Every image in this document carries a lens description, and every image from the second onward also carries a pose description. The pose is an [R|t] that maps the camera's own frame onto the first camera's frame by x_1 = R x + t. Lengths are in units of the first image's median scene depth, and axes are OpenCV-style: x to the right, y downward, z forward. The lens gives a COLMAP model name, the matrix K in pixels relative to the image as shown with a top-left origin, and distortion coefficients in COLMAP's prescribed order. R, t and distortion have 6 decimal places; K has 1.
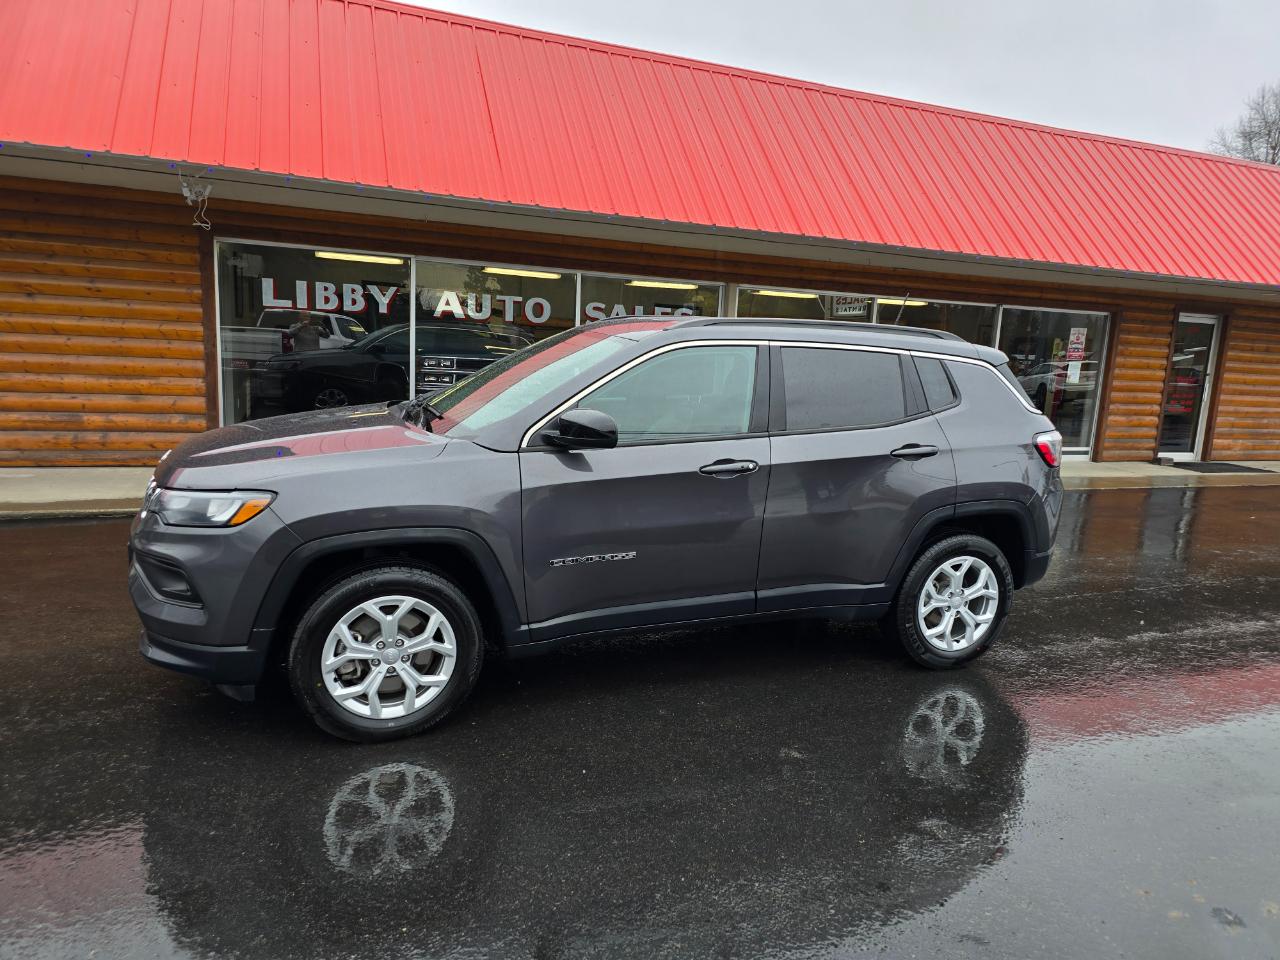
lens RADIAL K [[825.5, 0, 670.2], [0, 825.5, 476.0], [0, 0, 1]] dist [0.047124, -0.036272]
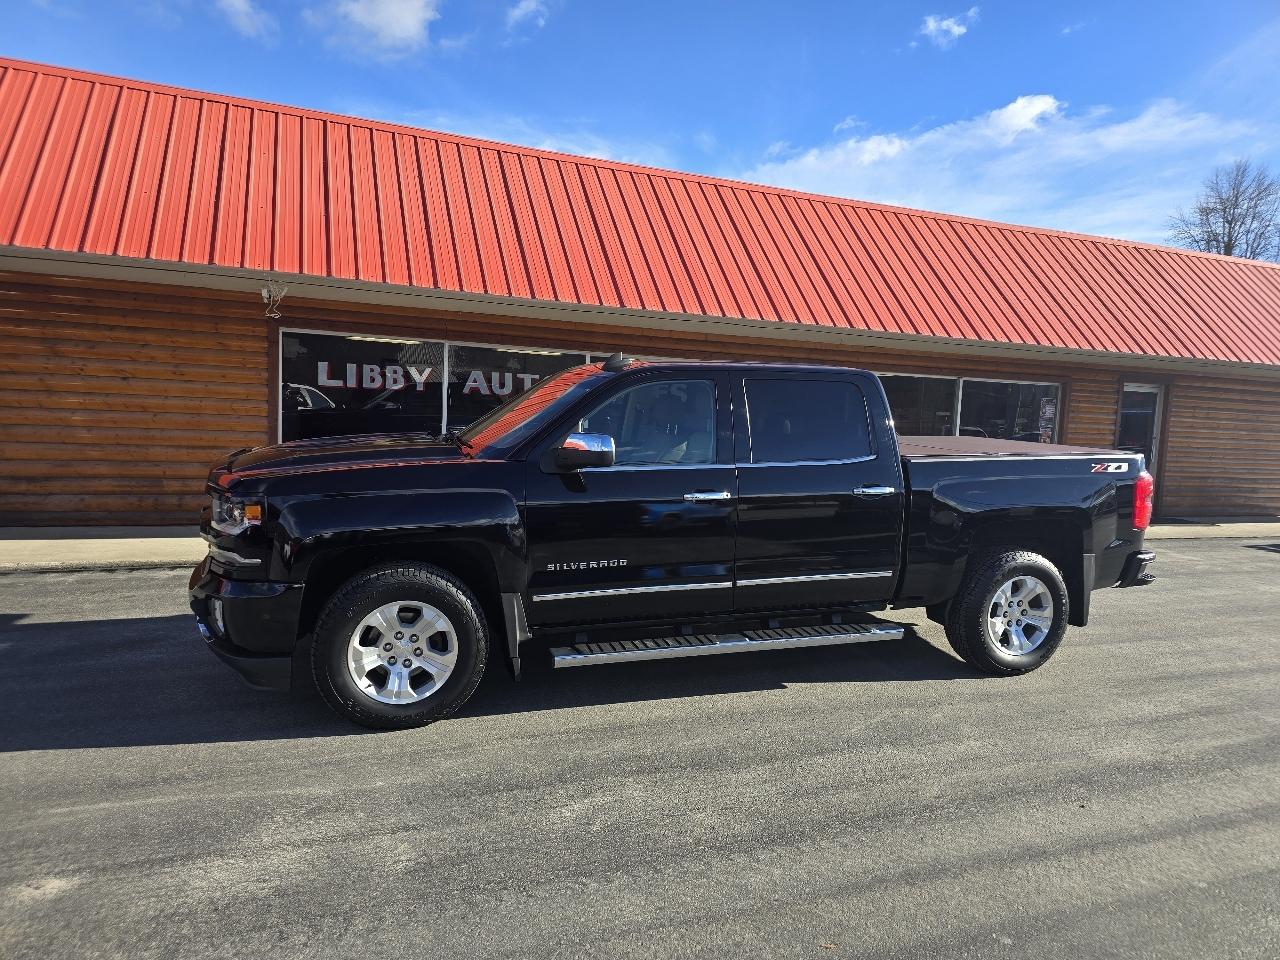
lens RADIAL K [[825.5, 0, 654.4], [0, 825.5, 477.0], [0, 0, 1]] dist [0.047124, -0.036272]
pose [[0.999966, -0.007976, 0.002305, -0.025197], [0.008133, 0.996820, -0.079268, 0.017428], [-0.001665, 0.079284, 0.996851, -0.137761]]
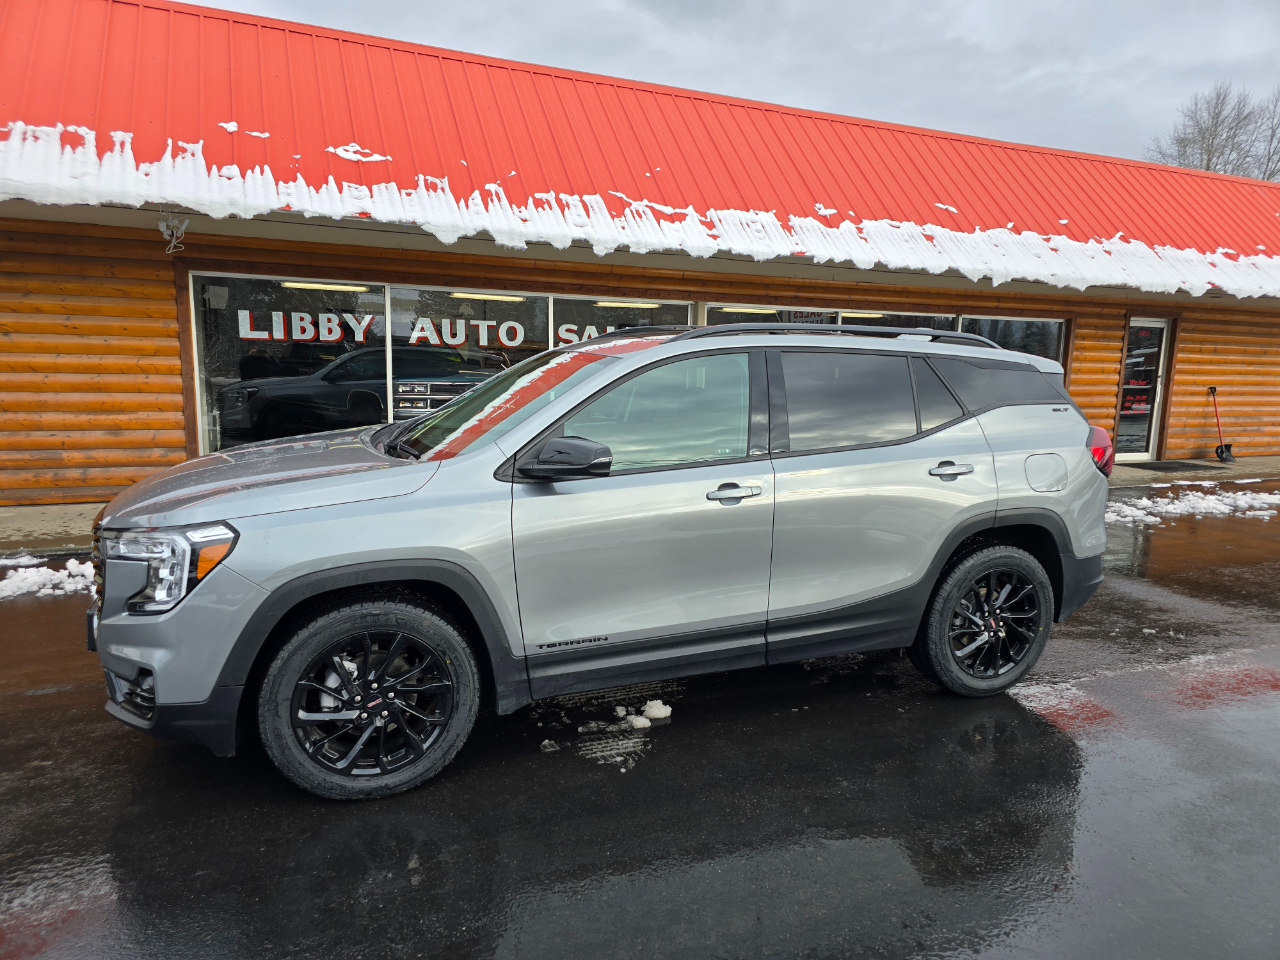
lens RADIAL K [[825.5, 0, 652.9], [0, 825.5, 489.0], [0, 0, 1]] dist [0.047124, -0.036272]
pose [[0.998949, -0.035112, 0.029475, -0.026006], [0.035292, 0.999361, -0.005615, 0.001679], [-0.029259, 0.006650, 0.999550, -0.018200]]
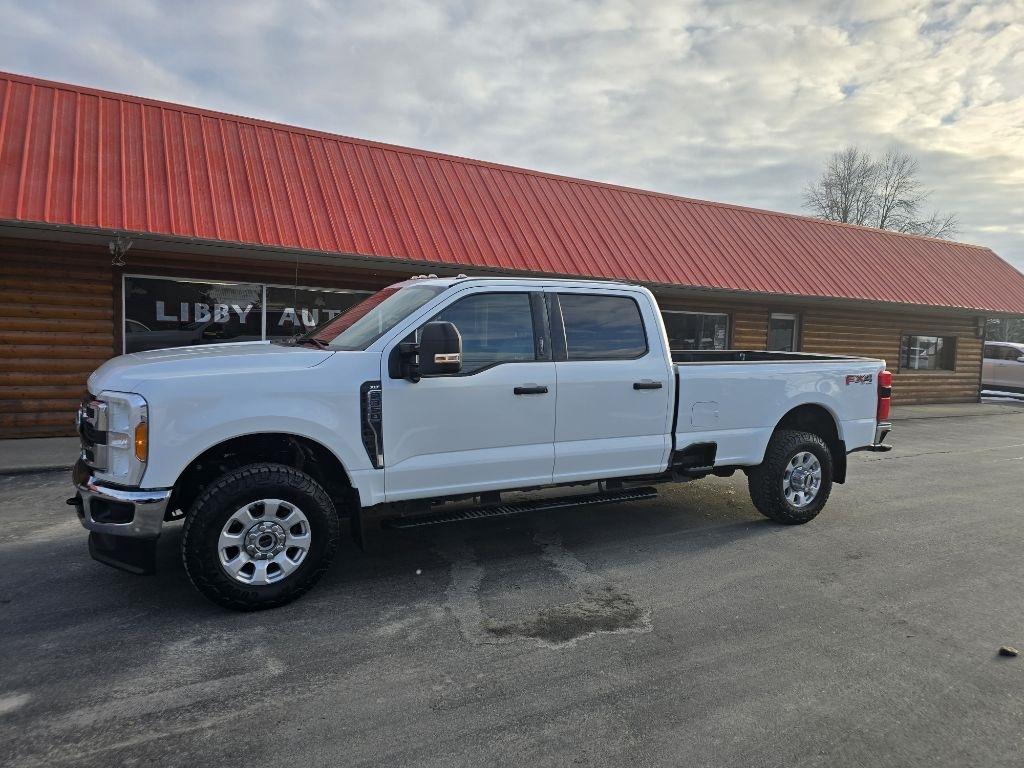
lens RADIAL K [[660.4, 0, 516.3], [0, 660.4, 379.2], [0, 0, 1]] dist [0.047124, -0.036272]
pose [[0.990024, -0.029793, 0.137710, -0.039818], [0.042456, 0.995041, -0.089952, 0.023793], [-0.134347, 0.094901, 0.986380, -0.192306]]
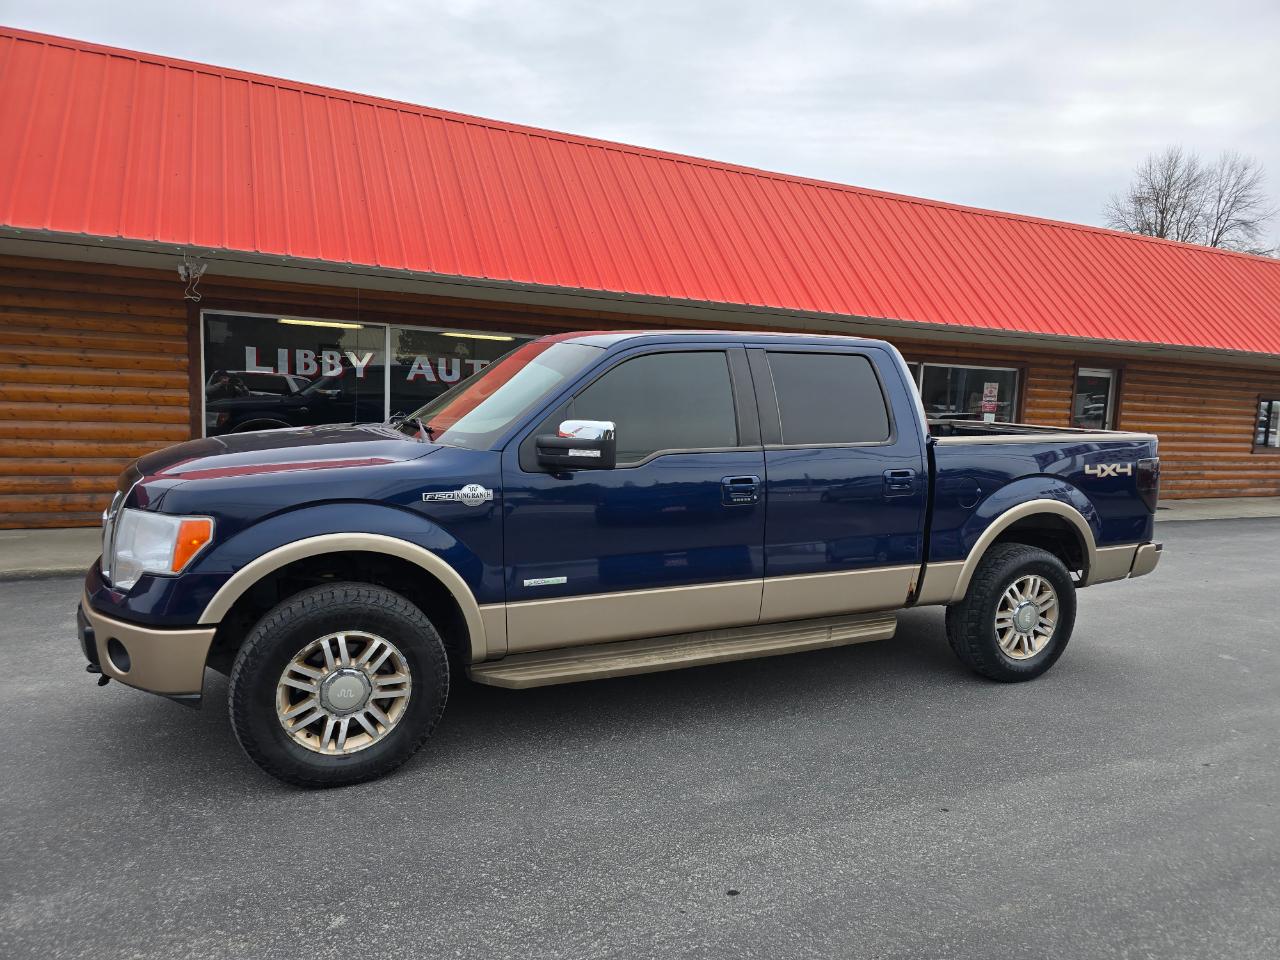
lens RADIAL K [[825.5, 0, 662.4], [0, 825.5, 483.3], [0, 0, 1]] dist [0.047124, -0.036272]
pose [[0.997335, -0.020273, 0.070088, -0.035639], [0.024155, 0.998194, -0.055004, 0.008234], [-0.068846, 0.056550, 0.996023, -0.085469]]
